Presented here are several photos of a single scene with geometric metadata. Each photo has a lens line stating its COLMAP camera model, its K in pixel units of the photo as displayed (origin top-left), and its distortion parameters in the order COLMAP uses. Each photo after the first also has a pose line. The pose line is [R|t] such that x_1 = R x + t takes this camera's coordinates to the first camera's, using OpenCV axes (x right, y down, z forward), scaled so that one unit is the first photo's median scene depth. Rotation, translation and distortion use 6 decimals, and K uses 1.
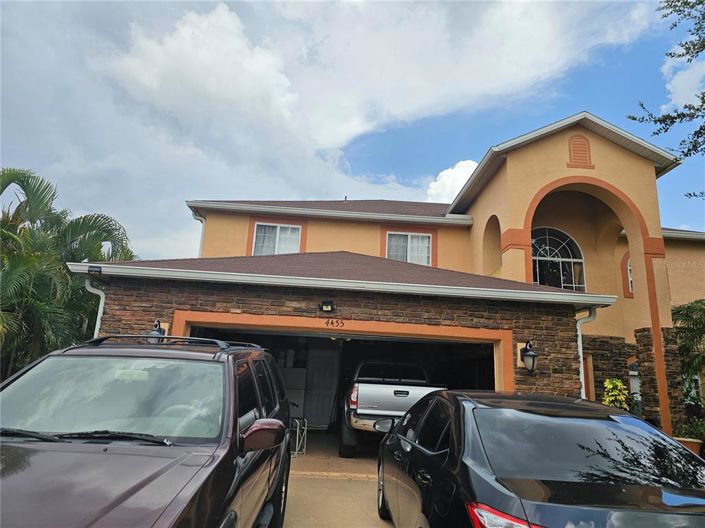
lens RADIAL K [[469.5, 0, 350.1], [0, 469.5, 274.2], [0, 0, 1]] dist [0.075754, -0.065905]
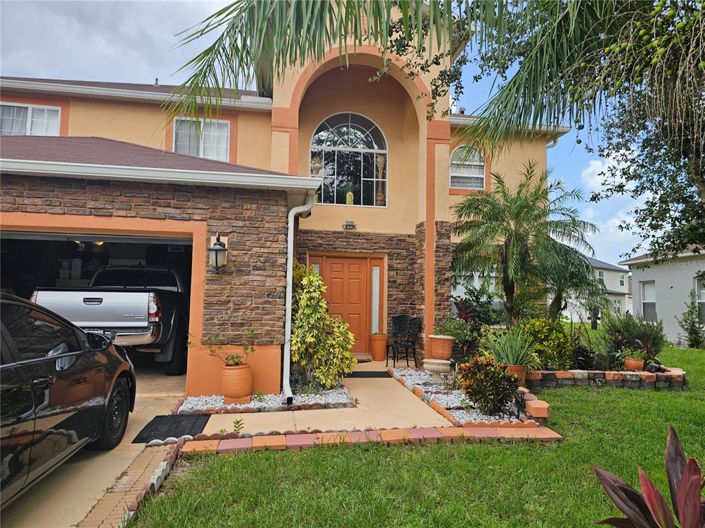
lens RADIAL K [[469.5, 0, 350.1], [0, 469.5, 274.2], [0, 0, 1]] dist [0.075754, -0.065905]
pose [[0.994778, -0.026732, 0.098500, 0.393087], [0.008802, 0.983965, 0.178147, 0.048809], [-0.101683, -0.176350, 0.979061, 0.110513]]
